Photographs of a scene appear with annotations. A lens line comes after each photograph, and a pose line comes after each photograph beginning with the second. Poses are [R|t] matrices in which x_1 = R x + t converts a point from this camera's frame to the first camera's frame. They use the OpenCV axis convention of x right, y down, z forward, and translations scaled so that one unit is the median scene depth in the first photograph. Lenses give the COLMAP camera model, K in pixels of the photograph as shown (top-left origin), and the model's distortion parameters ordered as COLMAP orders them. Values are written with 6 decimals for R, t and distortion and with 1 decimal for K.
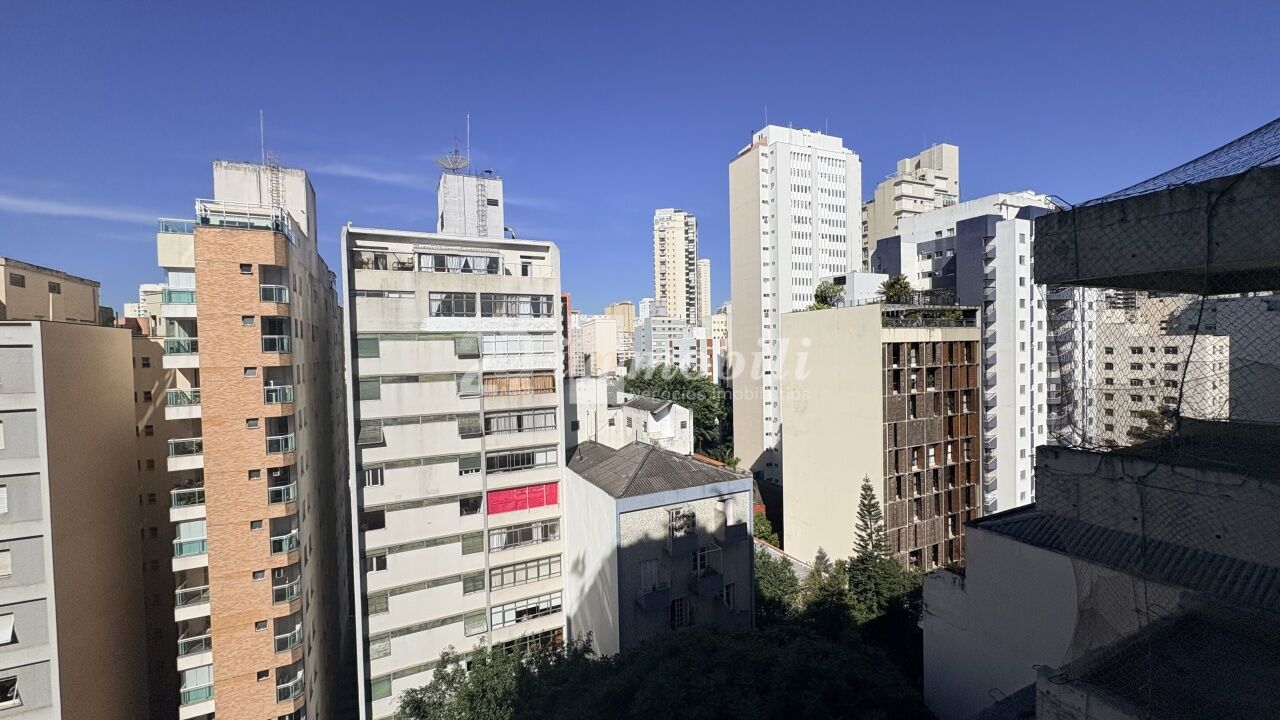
lens RADIAL K [[510.1, 0, 641.0], [0, 510.1, 360.9], [0, 0, 1]] dist [0.002115, -0.000133]
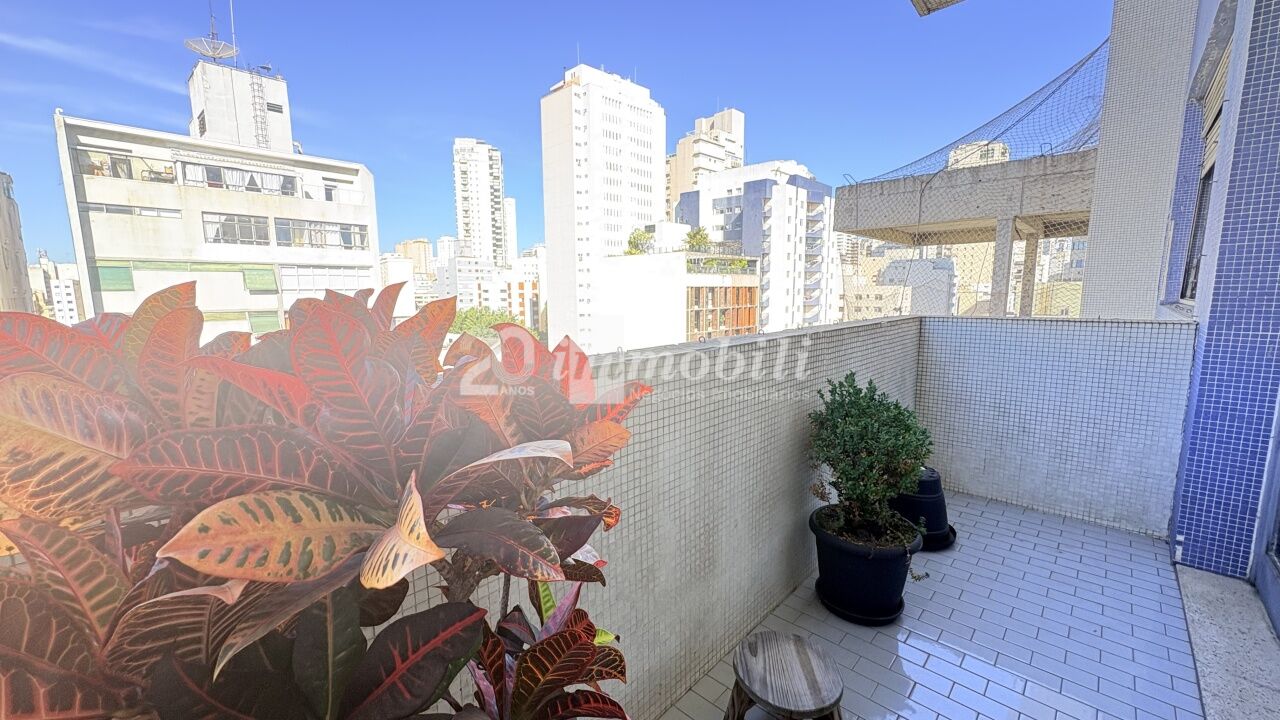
lens RADIAL K [[510.1, 0, 642.7], [0, 510.1, 359.3], [0, 0, 1]] dist [0.002115, -0.000133]
pose [[0.930323, -0.035193, 0.365049, -0.057320], [-0.002965, 0.994631, 0.103447, 0.012779], [-0.366729, -0.097322, 0.925223, -0.042930]]
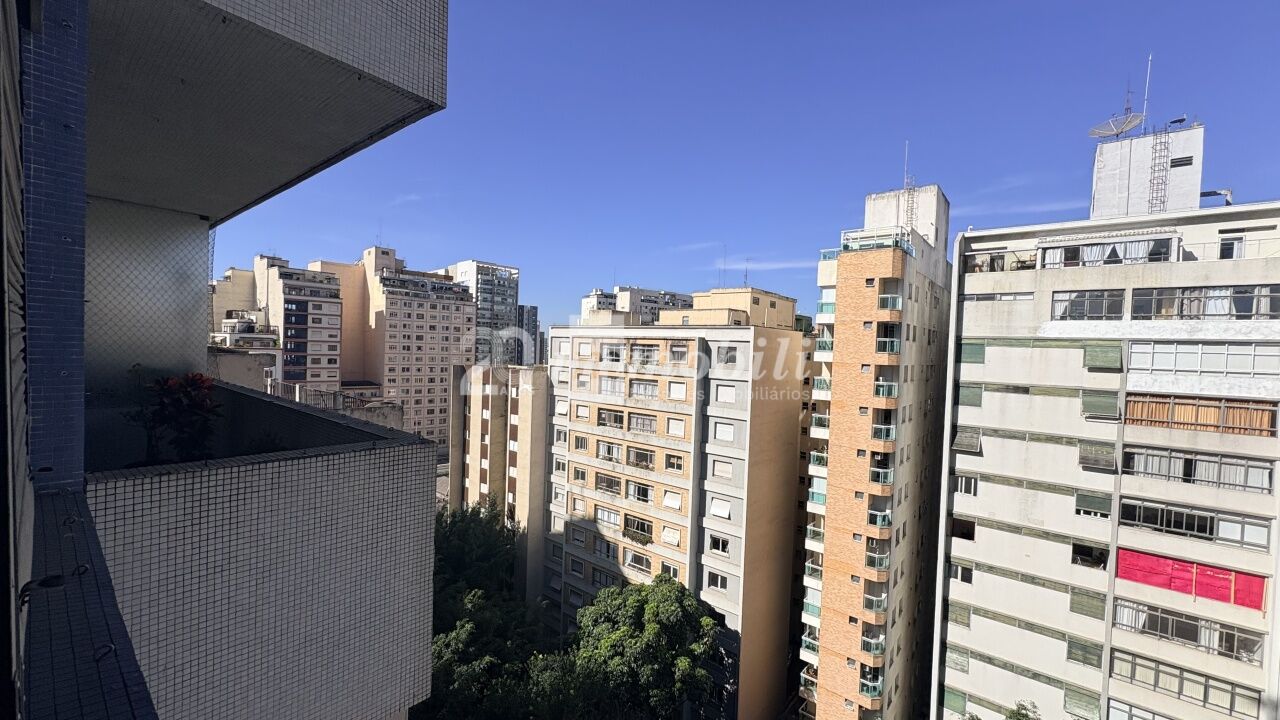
lens RADIAL K [[510.1, 0, 639.8], [0, 510.1, 359.8], [0, 0, 1]] dist [0.002115, -0.000133]
pose [[0.414099, 0.058079, -0.908377, 0.078505], [-0.068828, 0.997103, 0.032376, -0.000252], [0.907626, 0.049115, 0.416896, 0.011463]]
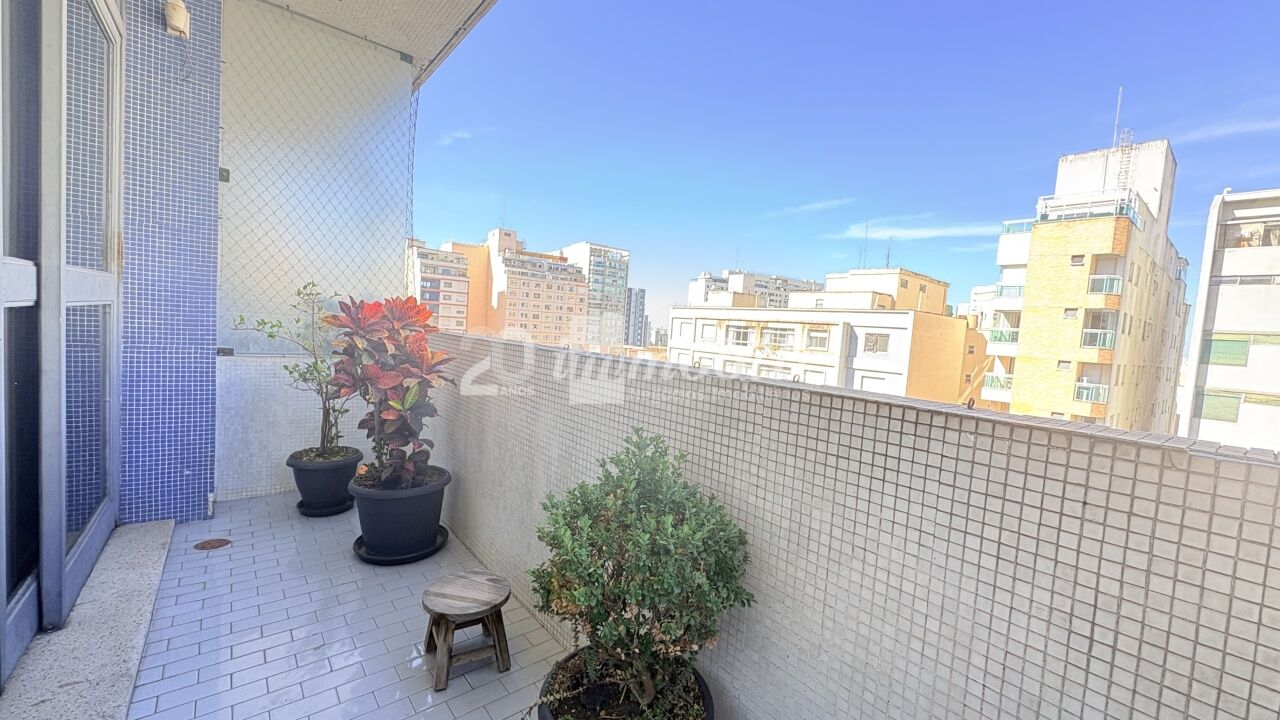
lens RADIAL K [[510.1, 0, 639.5], [0, 510.1, 361.3], [0, 0, 1]] dist [0.002115, -0.000133]
pose [[0.225175, 0.102694, -0.968891, 0.002446], [-0.101598, 0.991483, 0.081476, 0.012510], [0.969007, 0.080091, 0.233690, -0.016354]]
